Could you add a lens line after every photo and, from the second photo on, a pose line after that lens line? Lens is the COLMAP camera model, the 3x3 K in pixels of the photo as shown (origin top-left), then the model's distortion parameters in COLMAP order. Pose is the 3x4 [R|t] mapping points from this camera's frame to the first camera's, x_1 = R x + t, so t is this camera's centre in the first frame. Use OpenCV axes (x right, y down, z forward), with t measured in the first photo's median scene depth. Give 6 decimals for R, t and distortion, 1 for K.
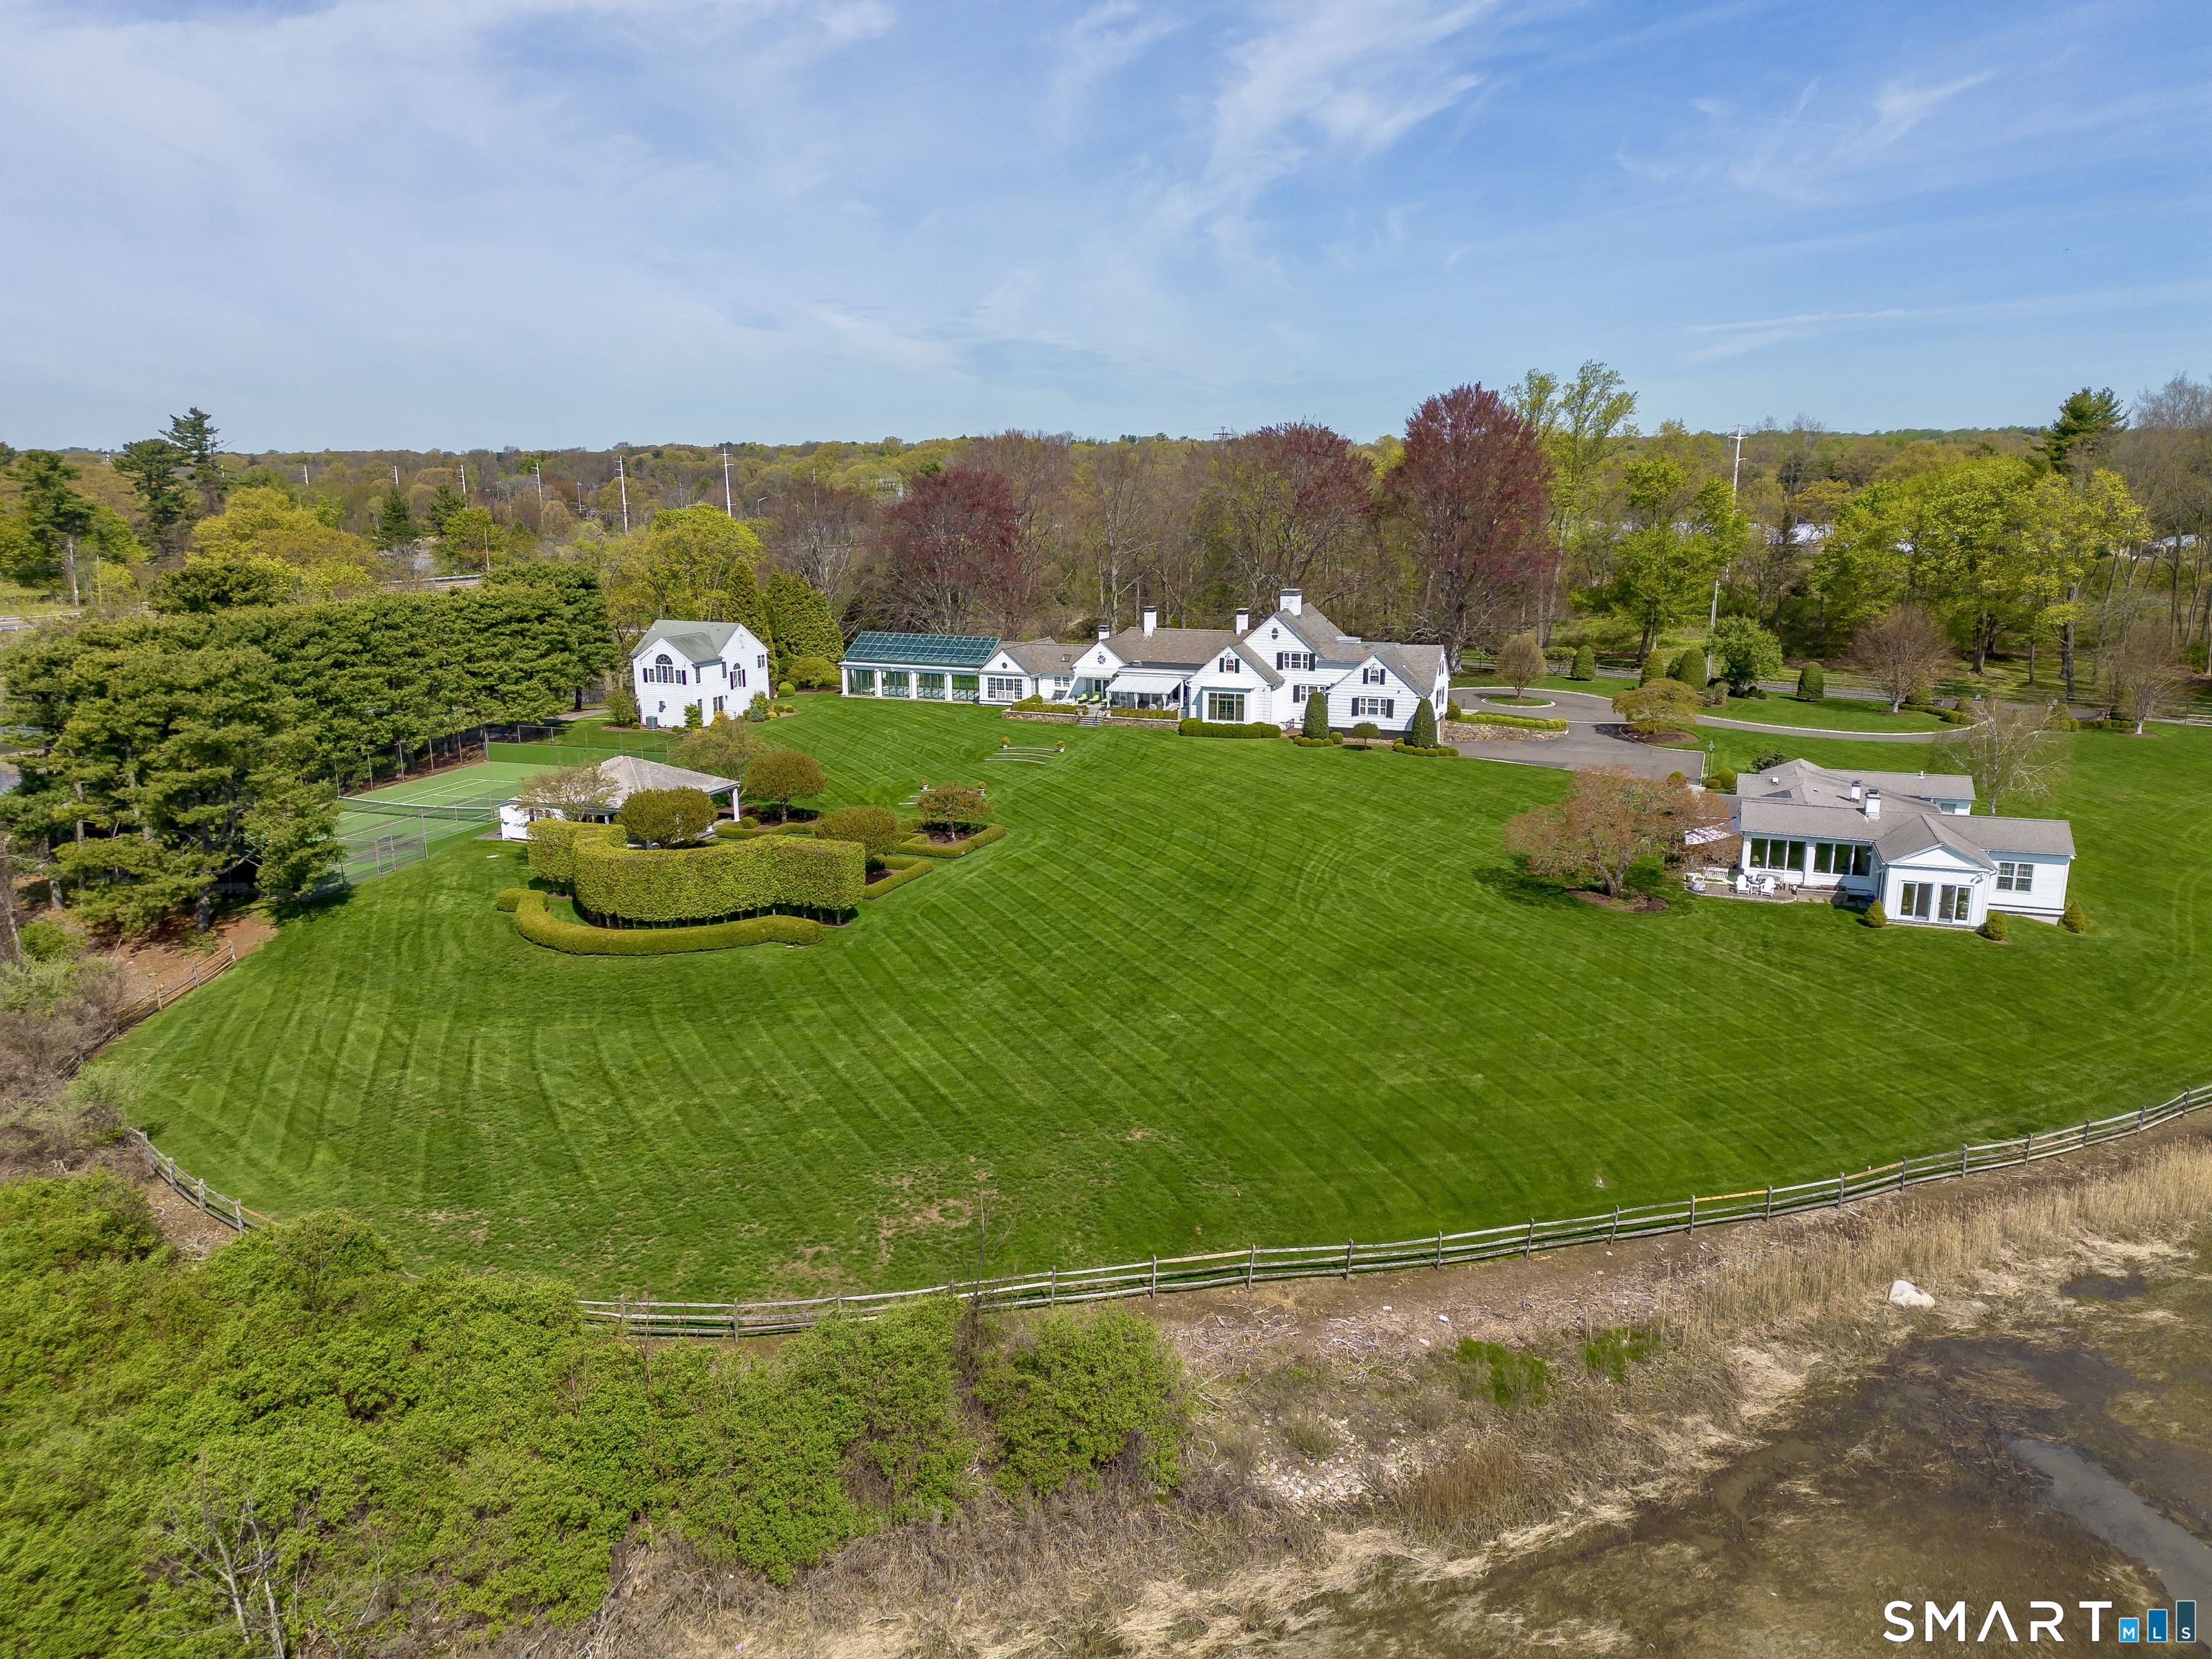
lens RADIAL K [[1515.3, 0, 1104.6], [0, 1515.3, 902.0], [0, 0, 1]] dist [0.102268, -0.098374]
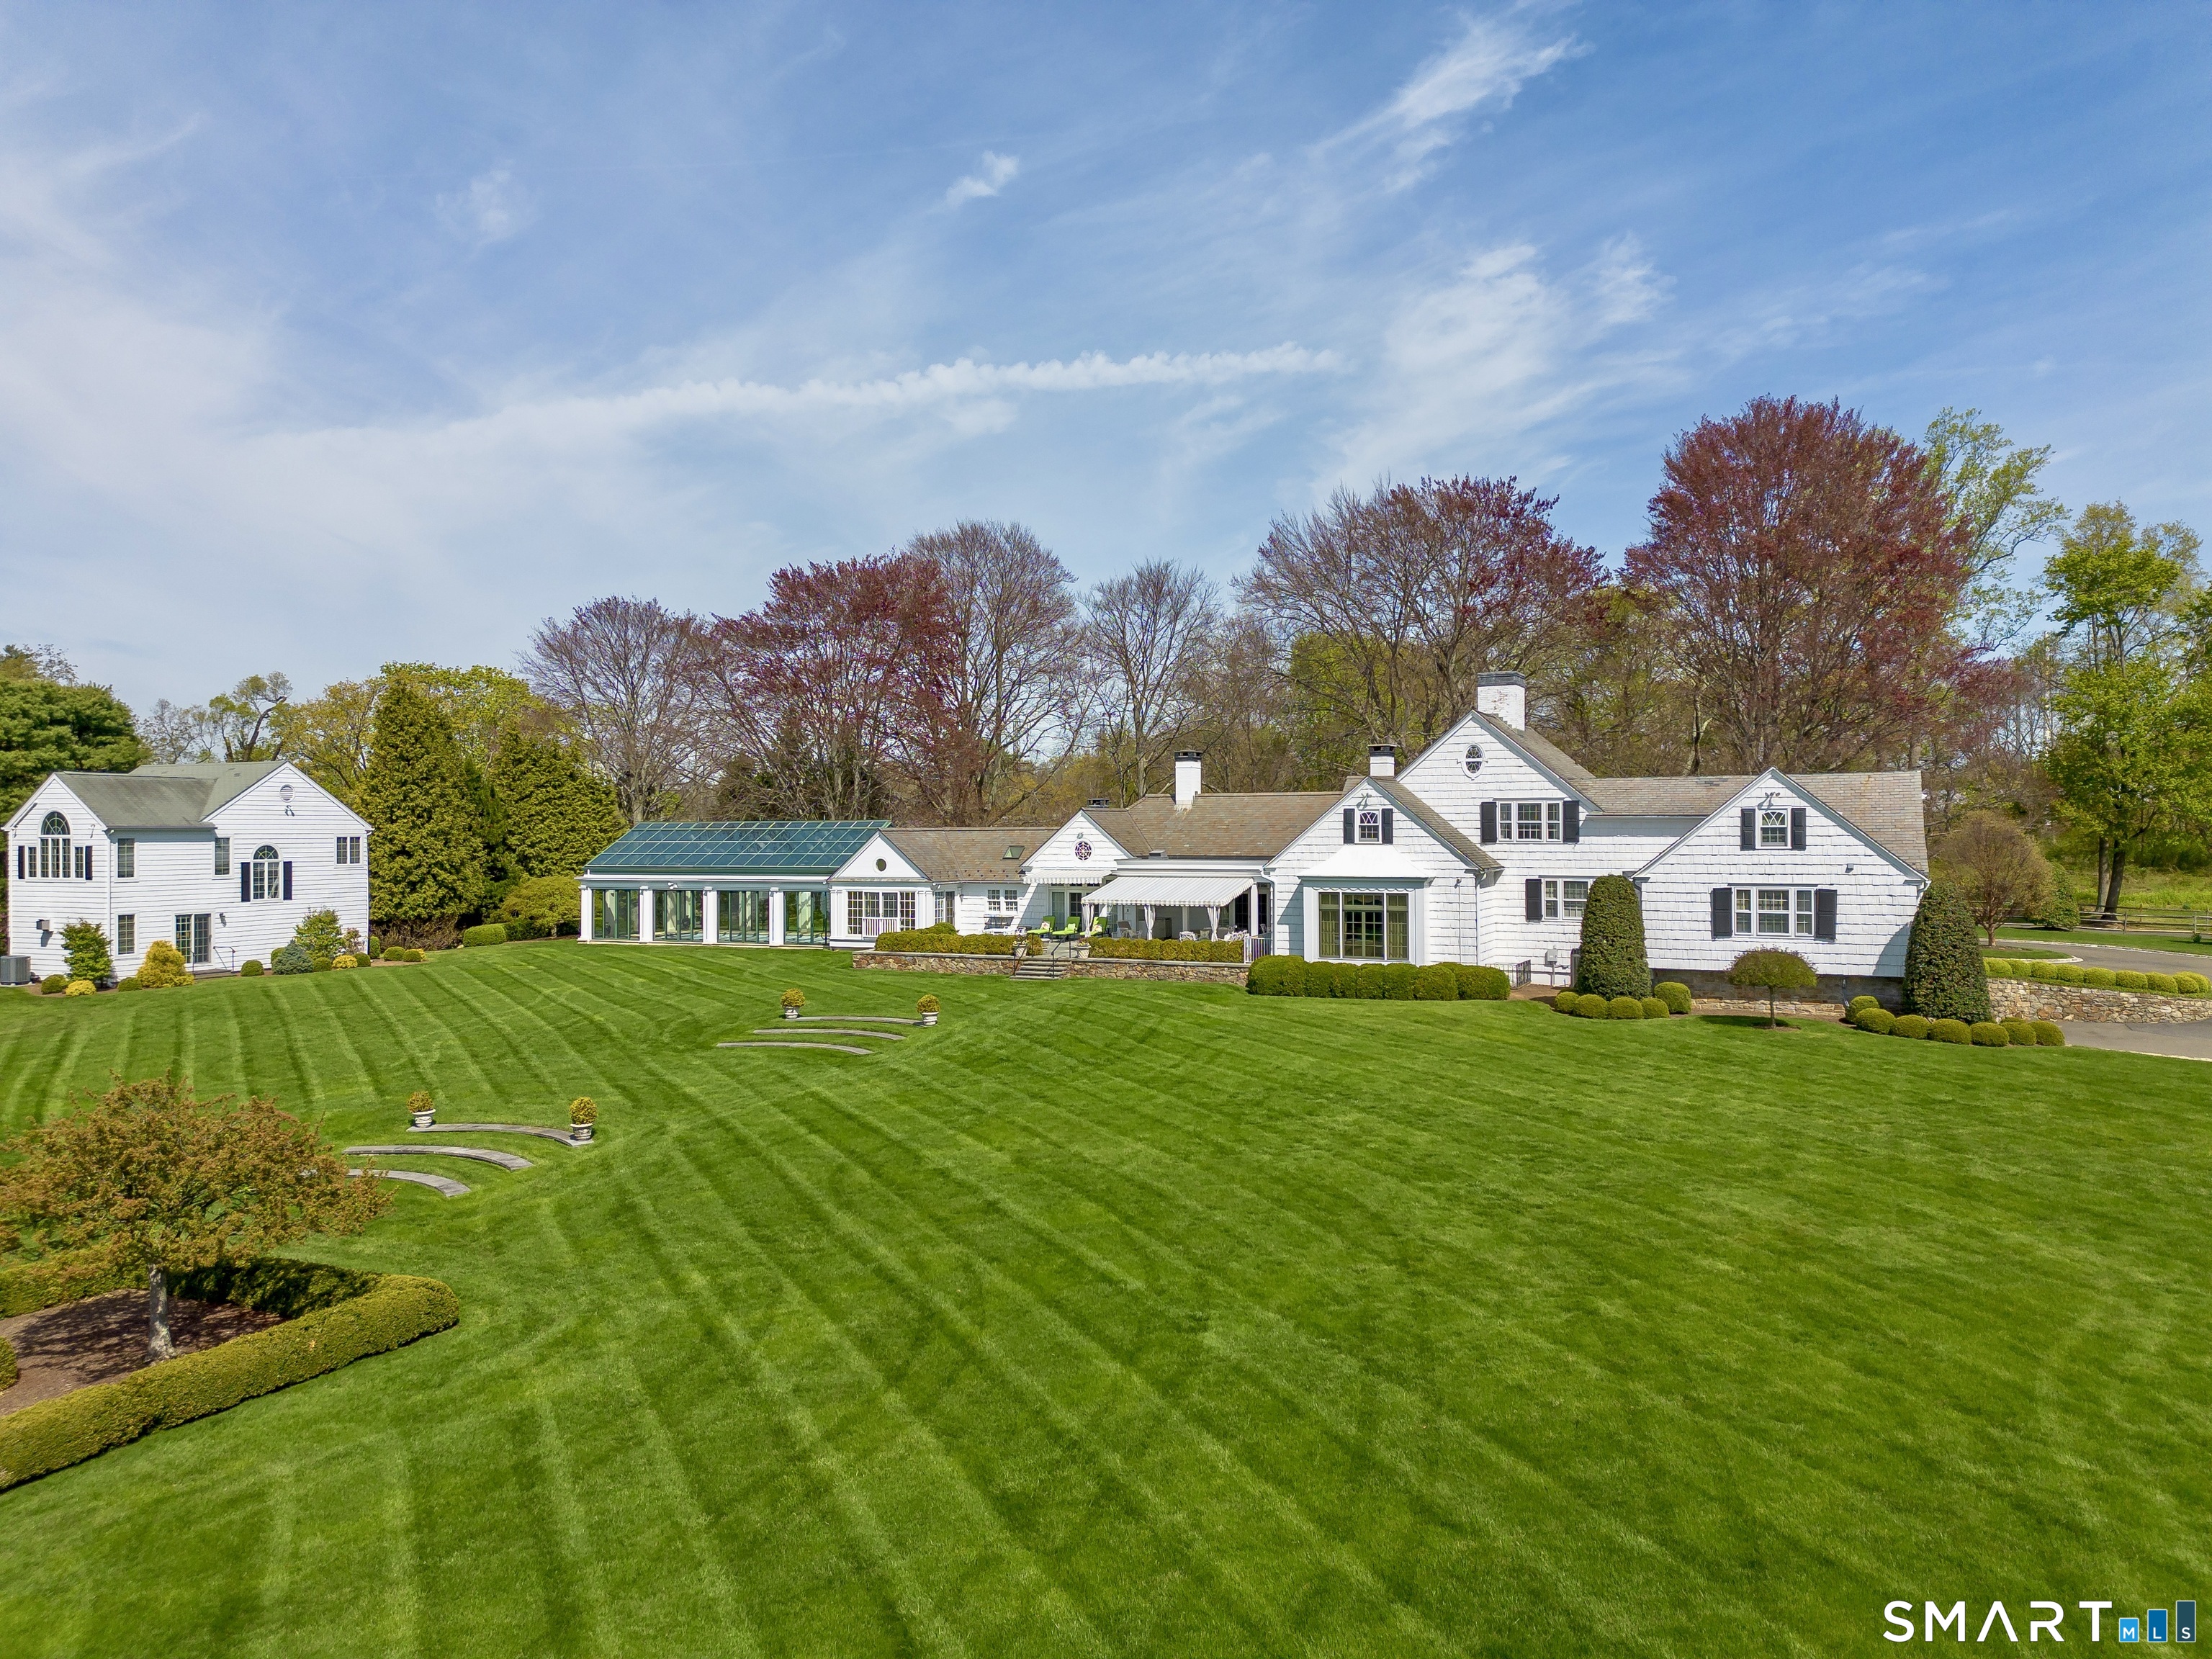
lens RADIAL K [[1524.1, 0, 1109.6], [0, 1524.1, 815.2], [0, 0, 1]] dist [0.027601, 0.001115]
pose [[0.998210, -0.003275, -0.059715, 0.036656], [-0.013356, 0.961073, -0.275973, -0.043810], [0.058294, 0.276276, 0.959309, 0.591802]]
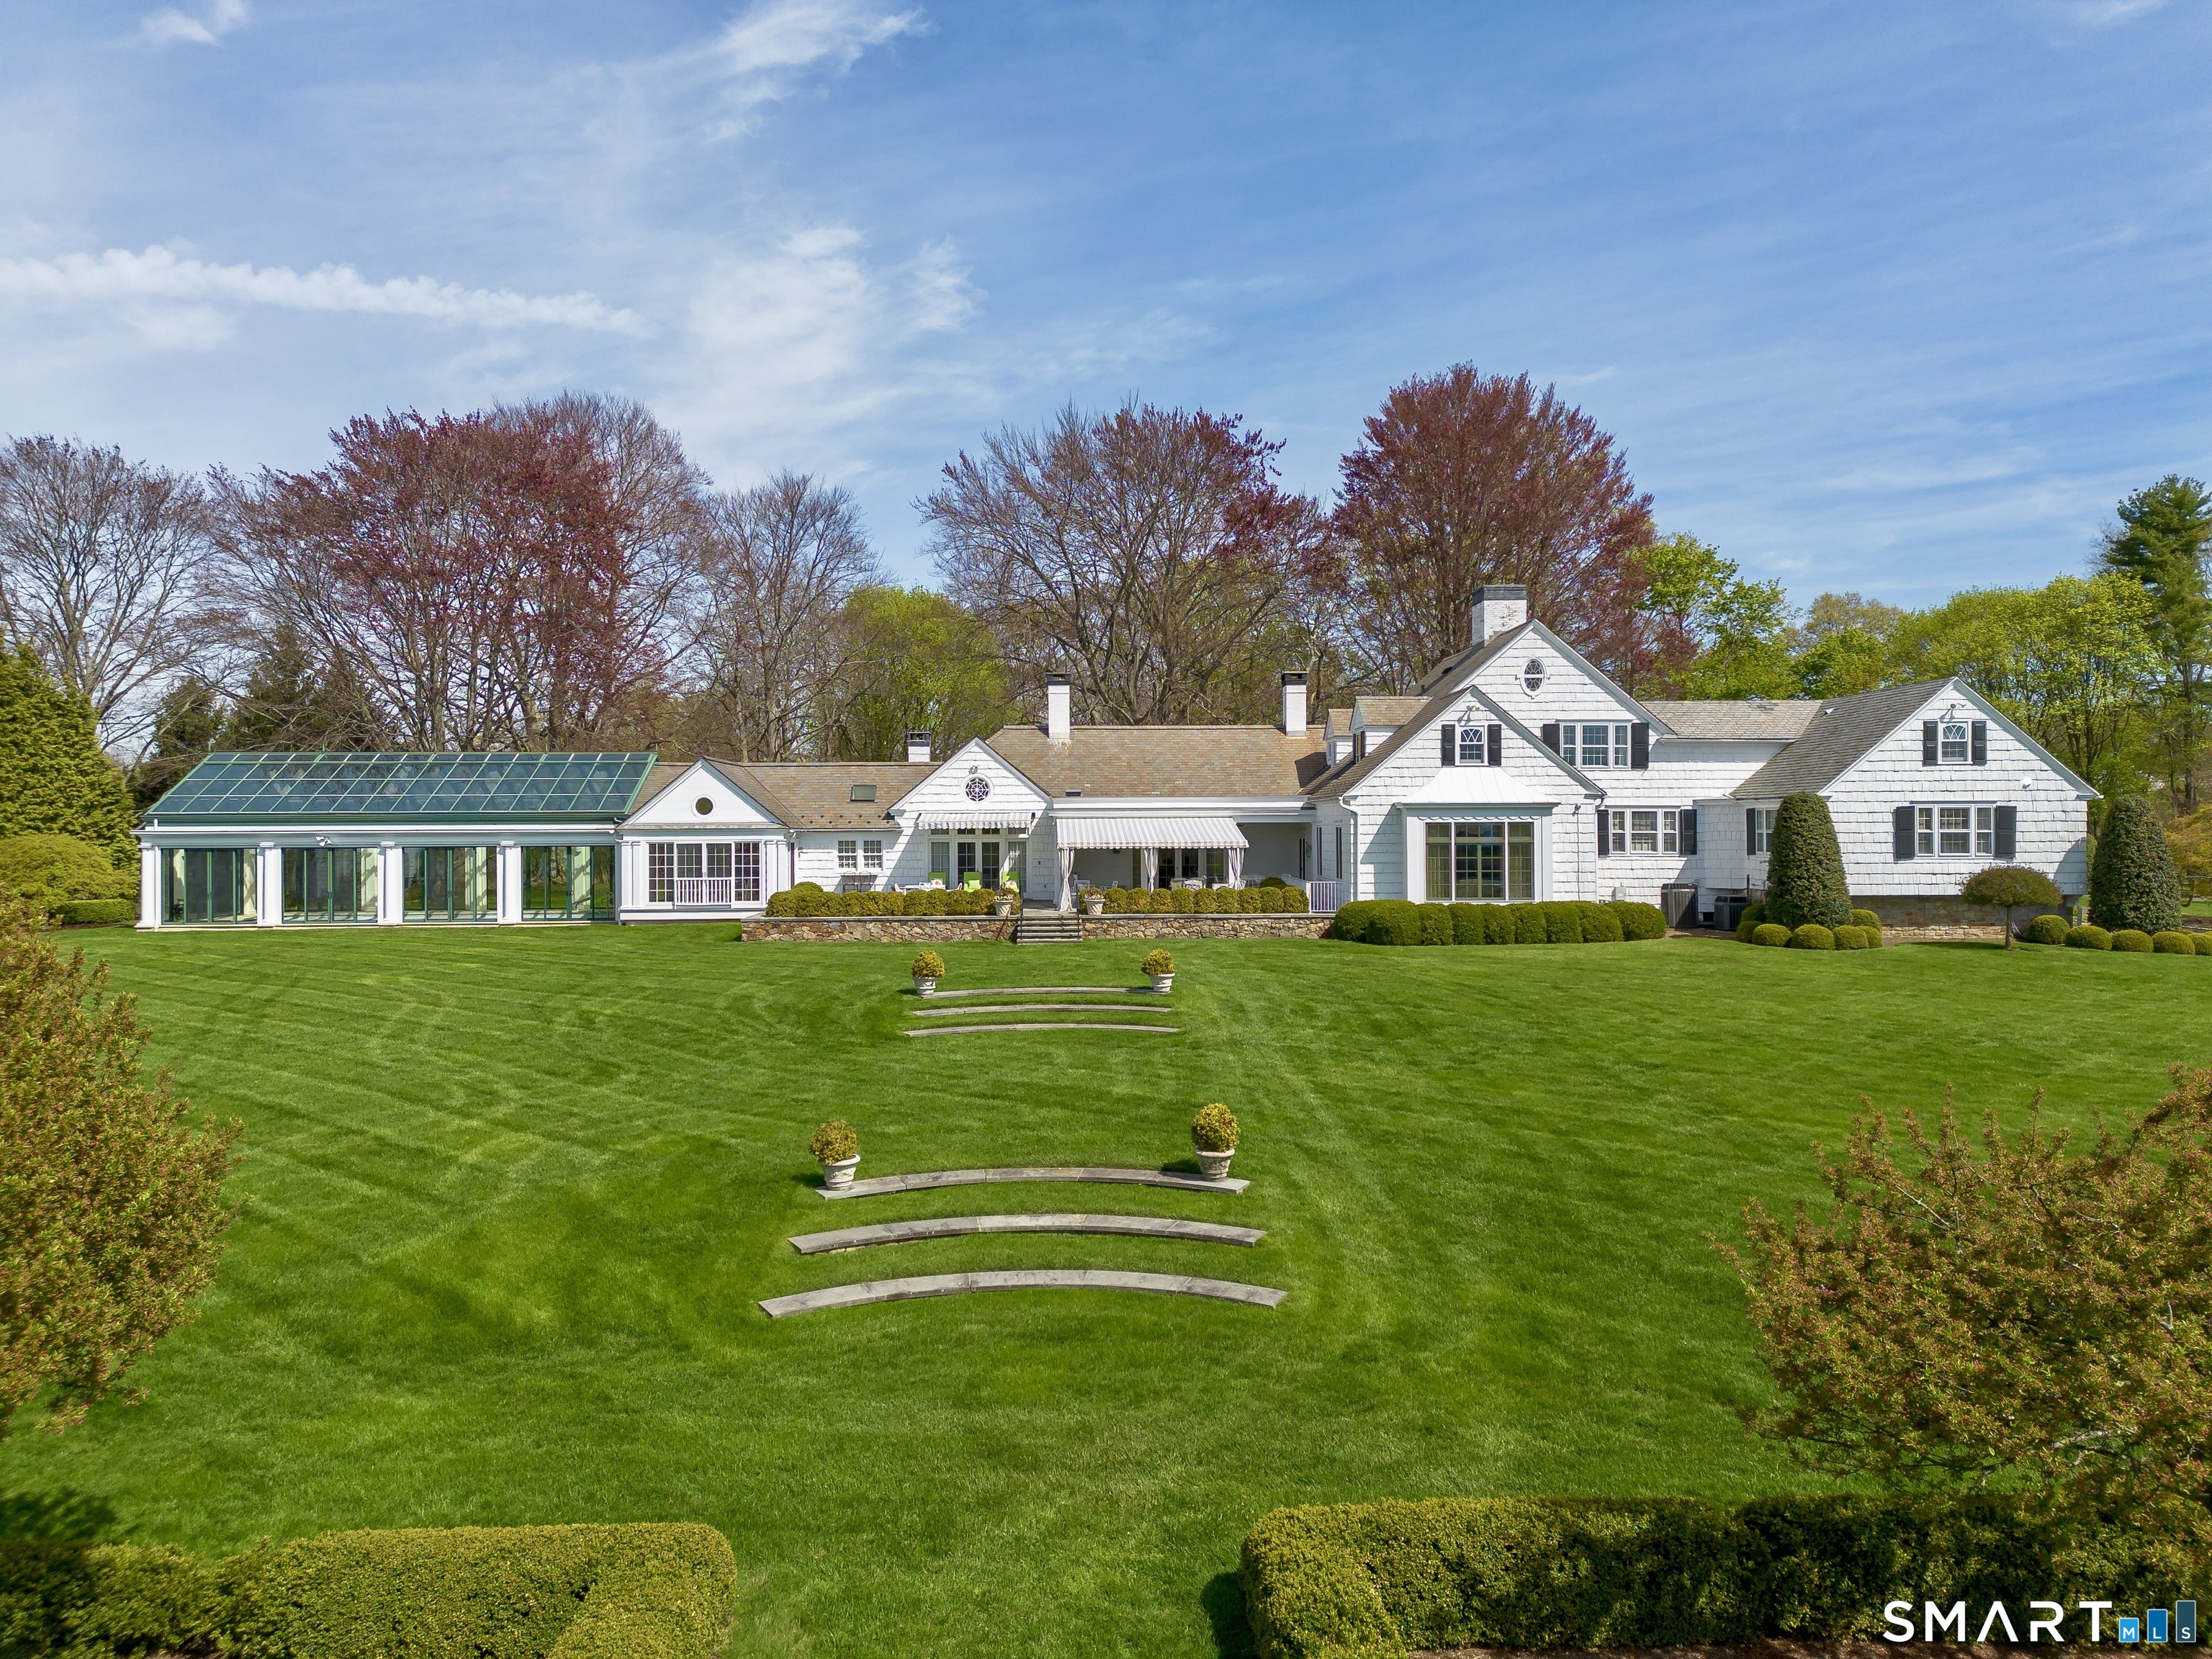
lens RADIAL K [[1515.3, 0, 1104.6], [0, 1515.3, 902.0], [0, 0, 1]] dist [0.102268, -0.098374]
pose [[0.919079, -0.020458, 0.393542, -0.130036], [0.107939, 0.973529, -0.201472, -0.058740], [-0.379003, 0.227647, 0.896958, 0.714757]]
